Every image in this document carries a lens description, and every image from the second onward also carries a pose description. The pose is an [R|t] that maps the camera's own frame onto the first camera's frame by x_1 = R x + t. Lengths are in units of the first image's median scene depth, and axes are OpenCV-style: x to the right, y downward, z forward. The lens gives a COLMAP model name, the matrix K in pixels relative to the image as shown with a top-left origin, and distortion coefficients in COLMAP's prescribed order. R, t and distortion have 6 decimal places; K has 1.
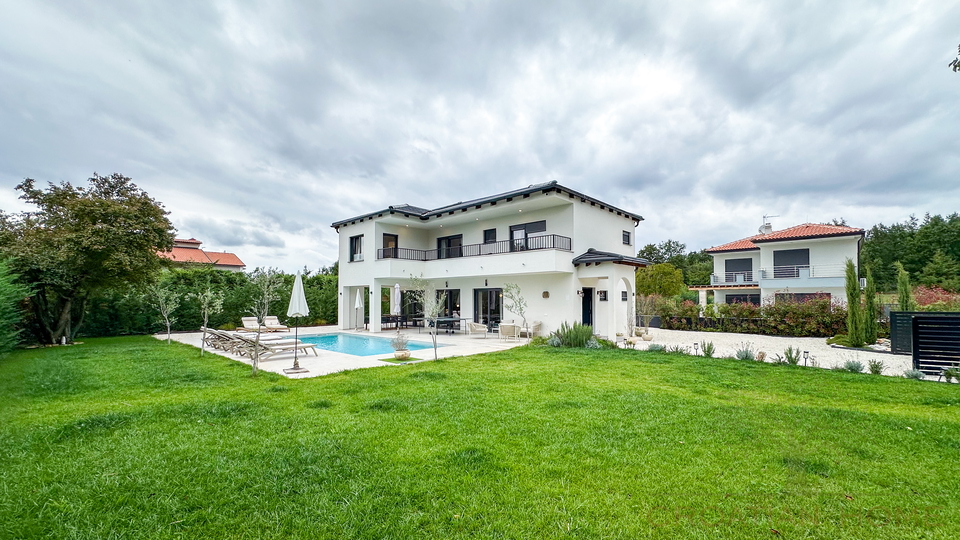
lens RADIAL K [[400.7, 0, 480.0], [0, 400.7, 270.0], [0, 0, 1]] dist [-0.001295, -0.000147]
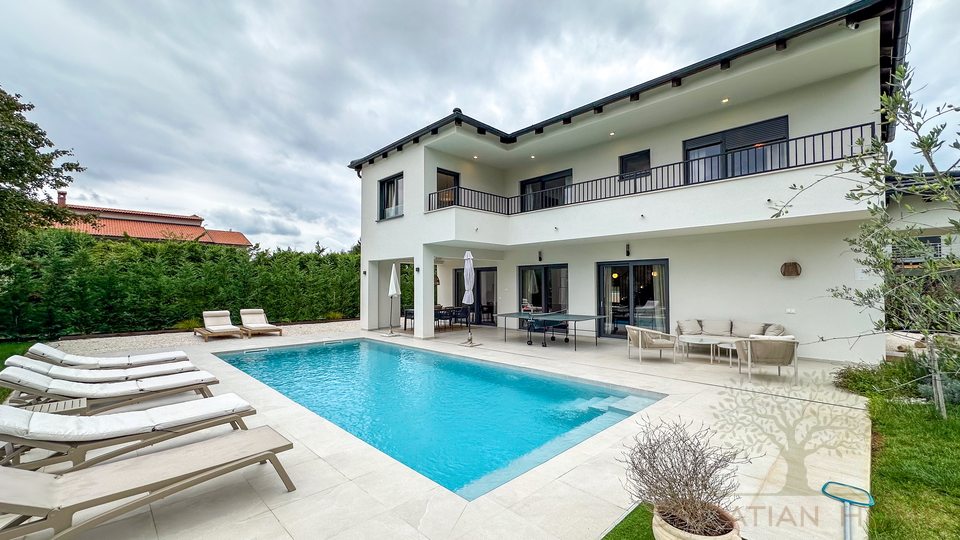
lens RADIAL K [[392.0, 0, 477.2], [0, 392.0, 258.6], [0, 0, 1]] dist [0.001319, 0.000167]
pose [[0.999194, -0.003552, -0.039987, -0.156065], [0.003804, 0.999973, 0.006216, 0.036235], [0.039964, -0.006363, 0.999181, 0.418298]]
